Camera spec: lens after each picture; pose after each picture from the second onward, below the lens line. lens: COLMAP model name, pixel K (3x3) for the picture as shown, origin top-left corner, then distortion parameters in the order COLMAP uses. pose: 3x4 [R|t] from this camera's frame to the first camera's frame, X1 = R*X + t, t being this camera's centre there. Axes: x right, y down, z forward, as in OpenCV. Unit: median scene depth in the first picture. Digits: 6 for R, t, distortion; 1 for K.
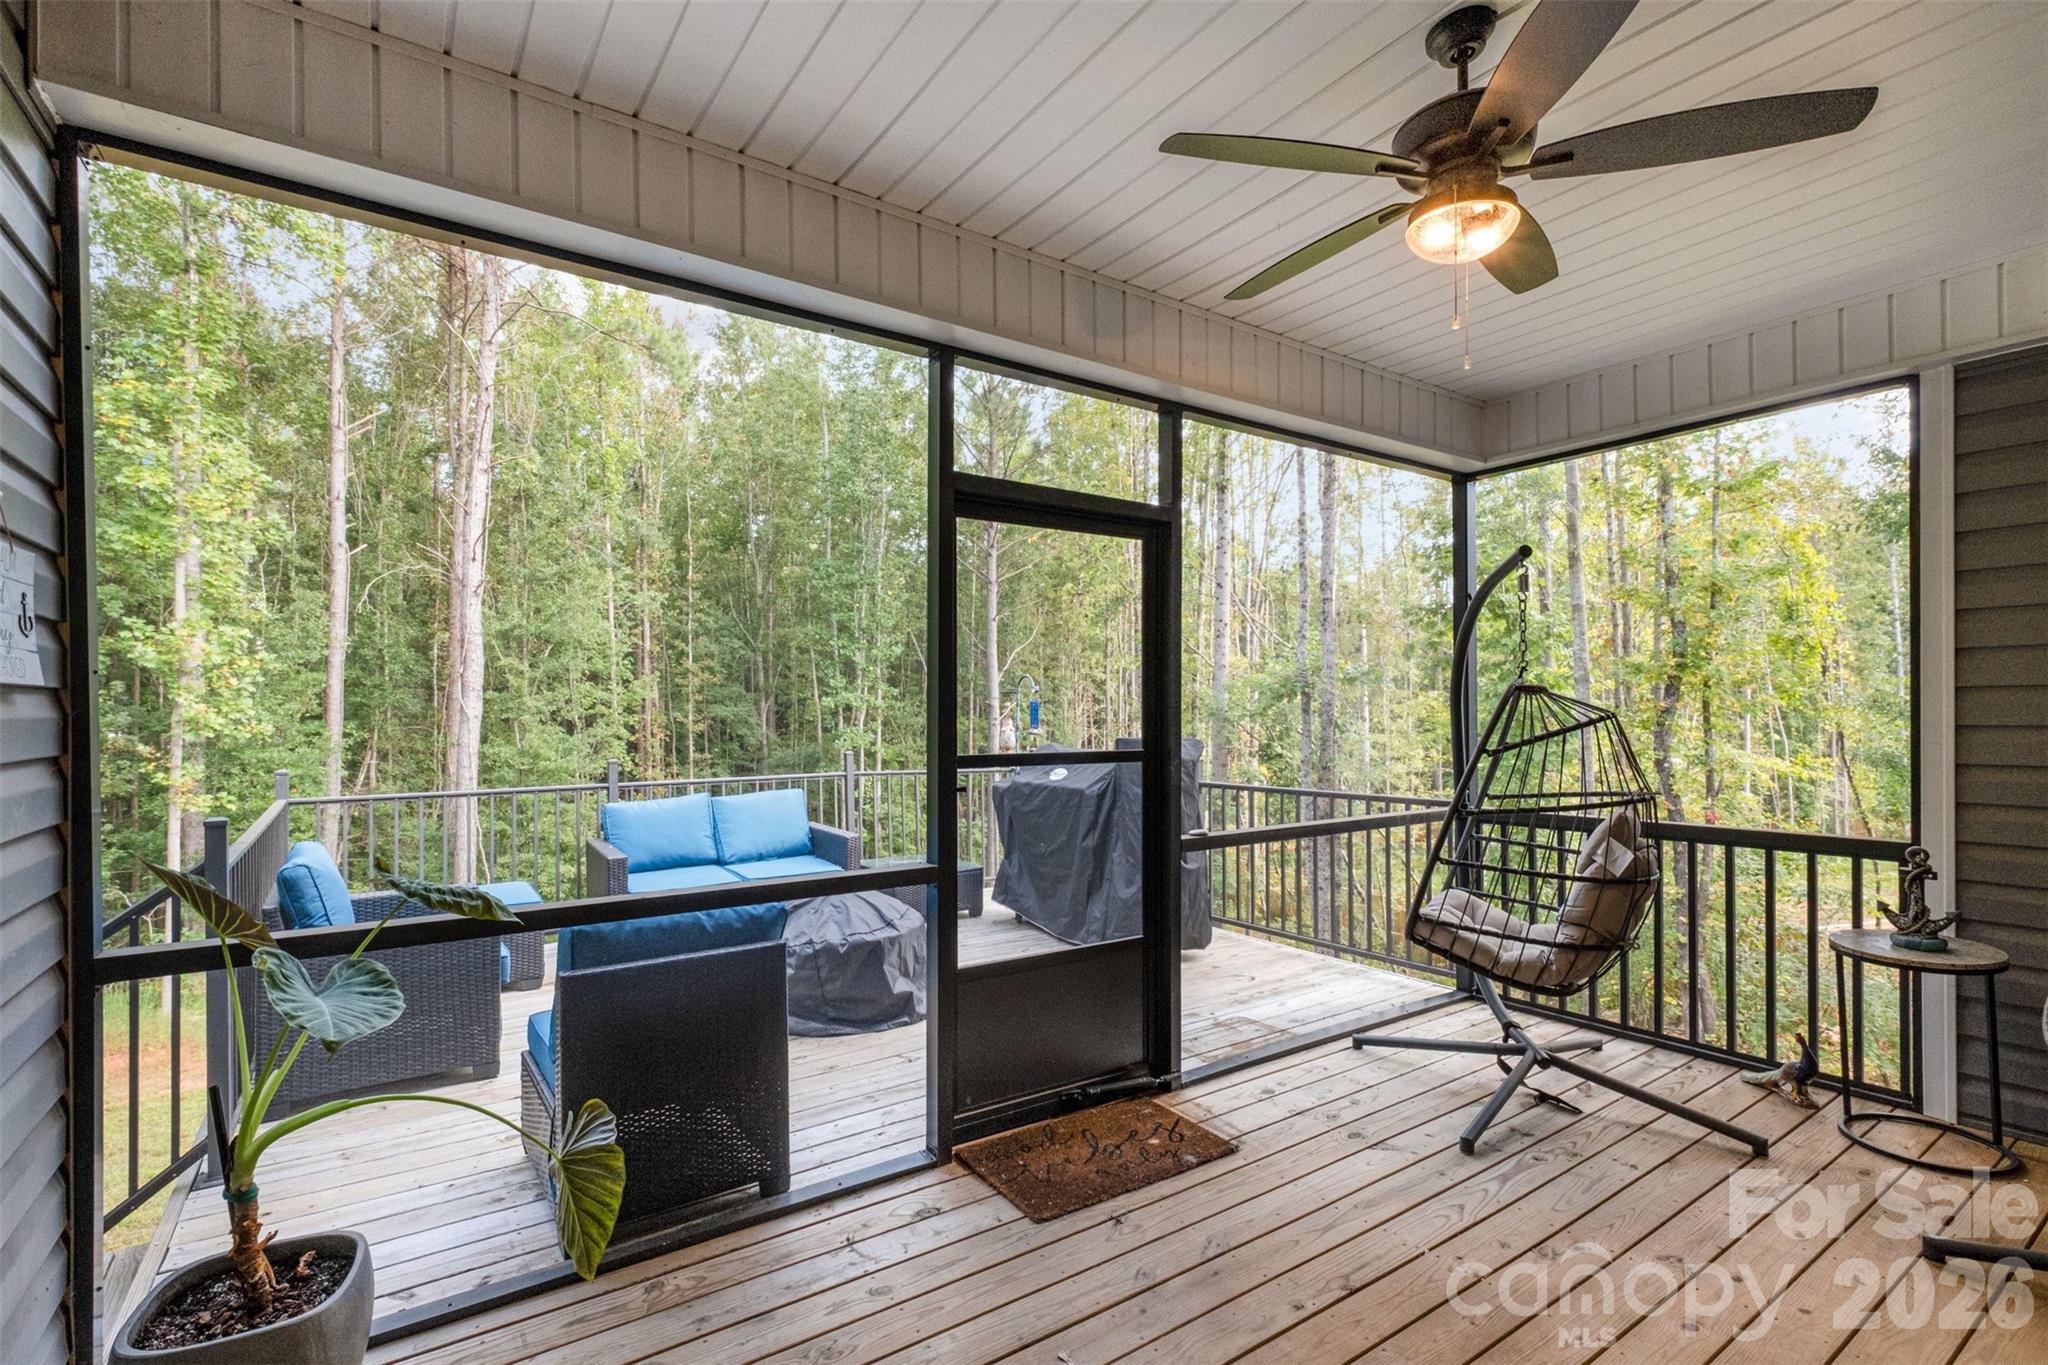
lens RADIAL K [[957.3, 0, 1007.0], [0, 957.3, 720.7], [0, 0, 1]] dist [-0.001414, -0.000018]
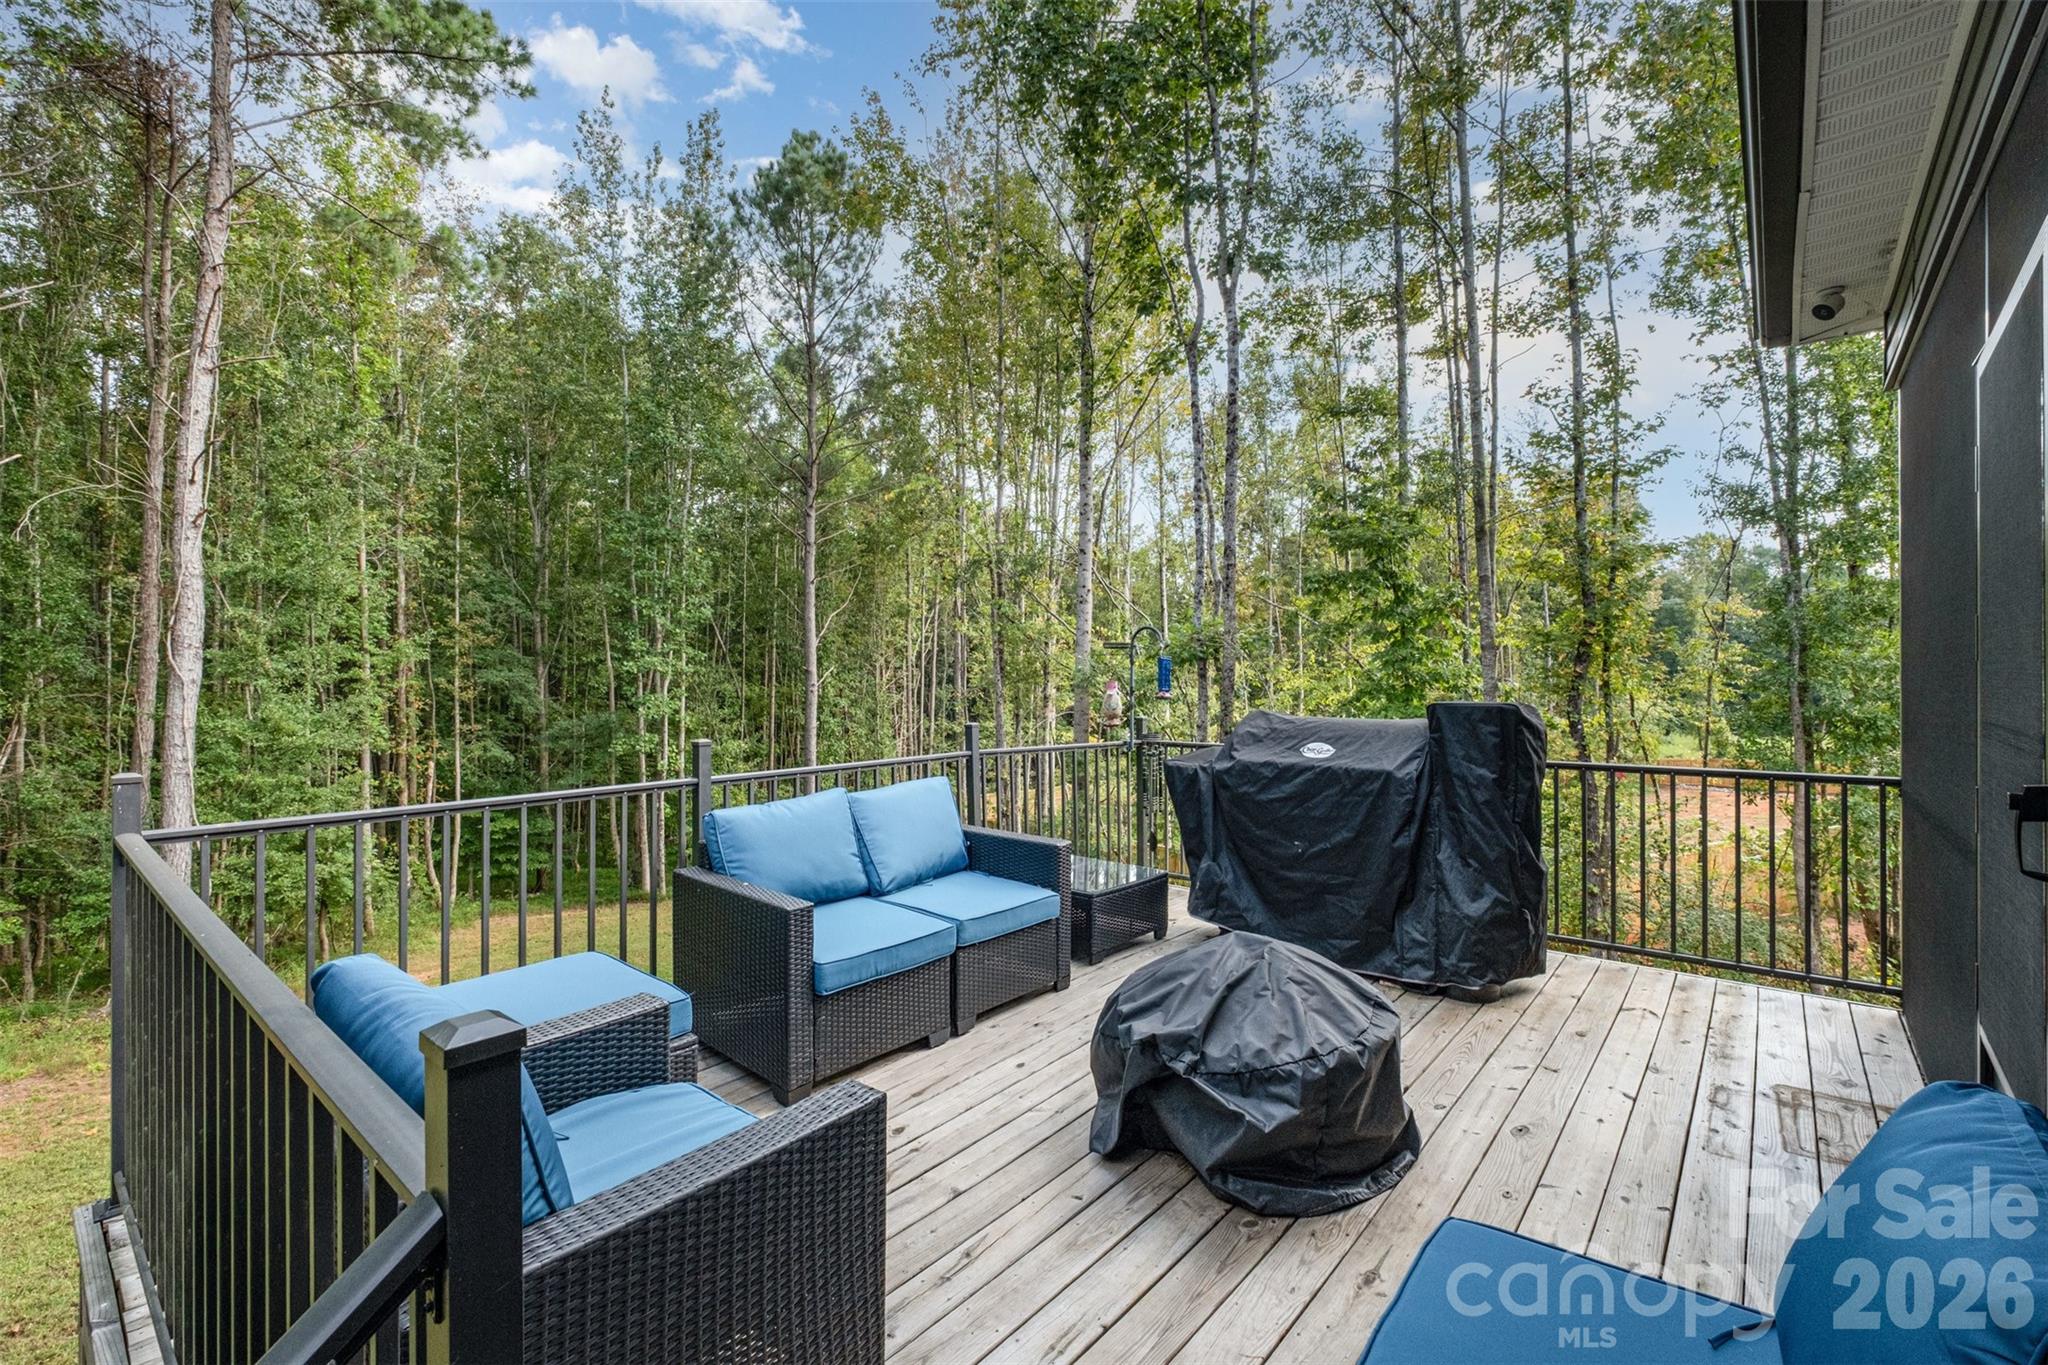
lens RADIAL K [[914.7, 0, 1005.4], [0, 914.7, 679.5], [0, 0, 1]] dist [-0.002443, -0.000273]
pose [[0.965504, 0.002519, 0.260378, -0.089320], [-0.000003, 0.999953, -0.009663, 0.001484], [-0.260390, 0.009329, 0.965458, 0.085409]]
